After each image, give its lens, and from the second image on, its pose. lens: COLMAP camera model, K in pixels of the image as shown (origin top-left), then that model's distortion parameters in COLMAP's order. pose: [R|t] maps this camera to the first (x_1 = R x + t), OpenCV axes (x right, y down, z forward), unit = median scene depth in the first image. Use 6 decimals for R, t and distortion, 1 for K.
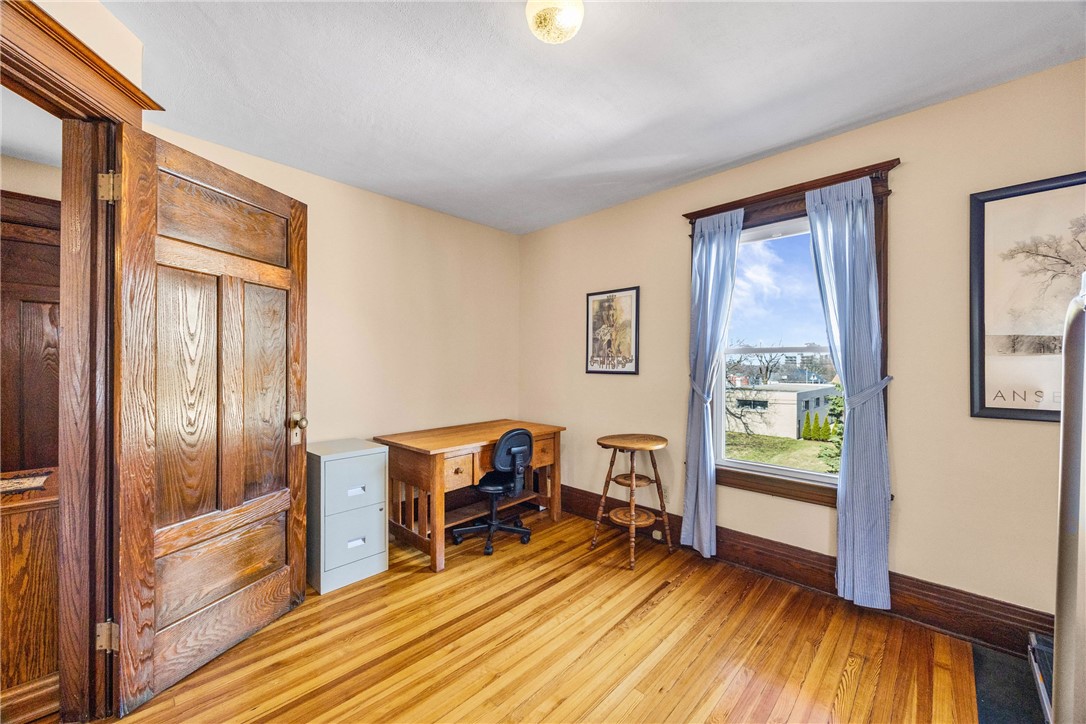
lens RADIAL K [[425.1, 0, 545.4], [0, 425.1, 366.5], [0, 0, 1]] dist [-0.002150, 0.000325]
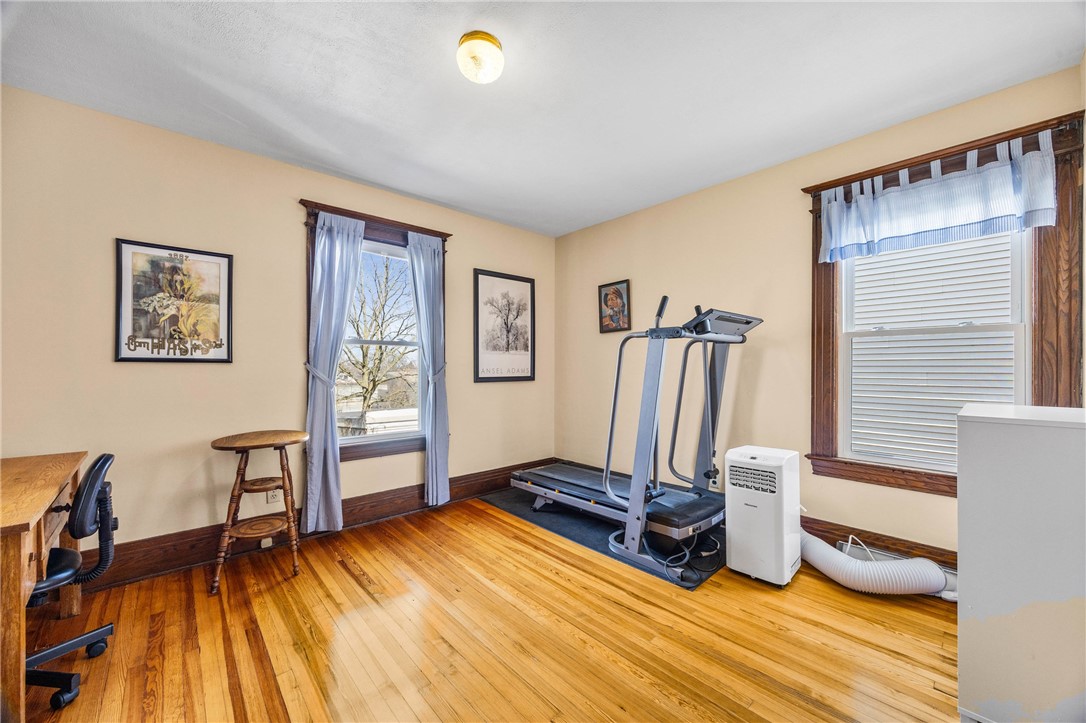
lens RADIAL K [[425.1, 0, 548.0], [0, 425.1, 368.3], [0, 0, 1]] dist [-0.002150, 0.000325]
pose [[0.045811, -0.004825, 0.998938, -0.570746], [0.003507, 0.999983, 0.004669, 0.027995], [-0.998944, 0.003289, 0.045827, 0.351821]]
